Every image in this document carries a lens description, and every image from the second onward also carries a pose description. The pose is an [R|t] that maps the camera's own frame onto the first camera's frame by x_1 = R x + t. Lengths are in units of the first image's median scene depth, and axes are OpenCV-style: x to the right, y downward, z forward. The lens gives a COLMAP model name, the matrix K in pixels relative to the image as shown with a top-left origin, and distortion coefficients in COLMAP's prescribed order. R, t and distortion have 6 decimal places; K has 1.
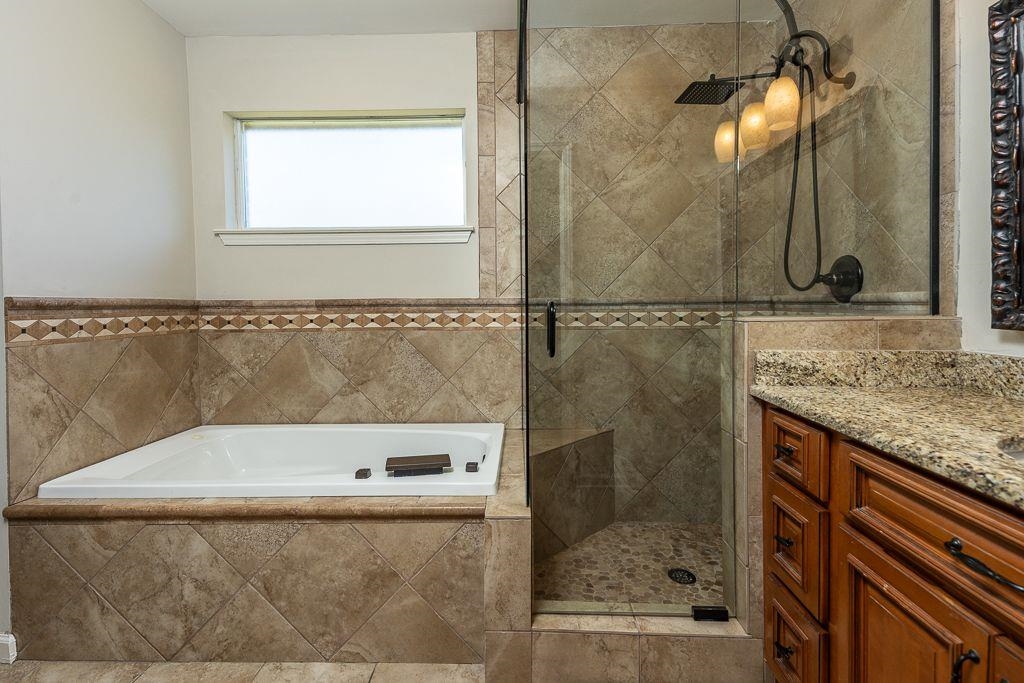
lens RADIAL K [[485.6, 0, 512.6], [0, 485.6, 310.2], [0, 0, 1]] dist [0.035029, -0.012746]
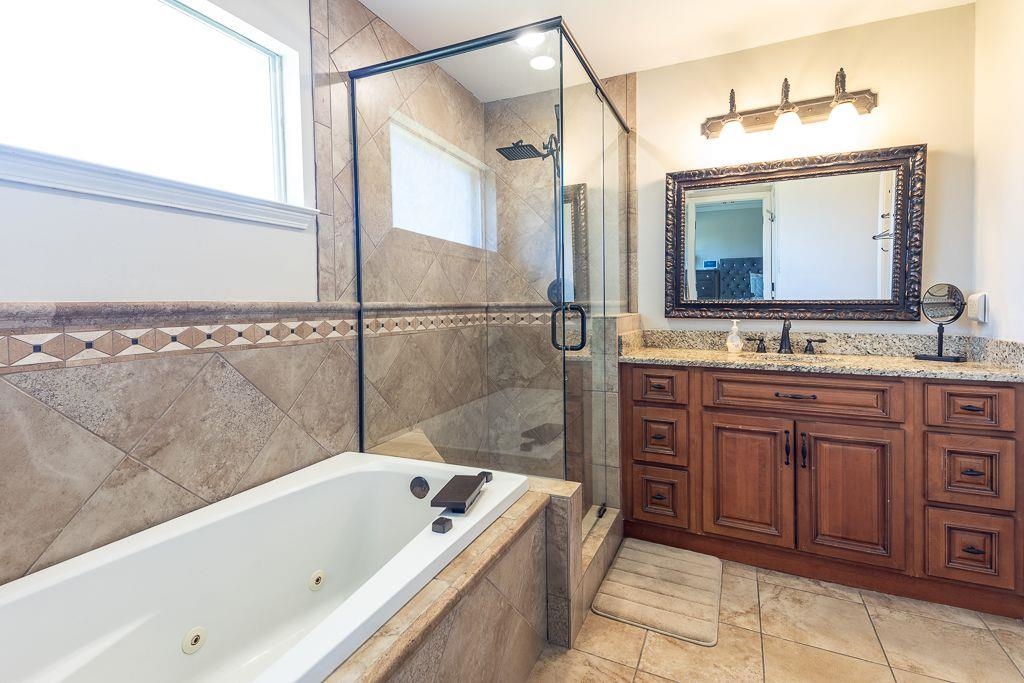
lens RADIAL K [[485.6, 0, 514.6], [0, 485.6, 308.3], [0, 0, 1]] dist [0.035029, -0.012746]
pose [[0.390546, -0.004372, 0.920573, -0.673579], [0.019310, 0.999808, -0.003444, -0.005870], [-0.920381, 0.019122, 0.390556, 0.396697]]
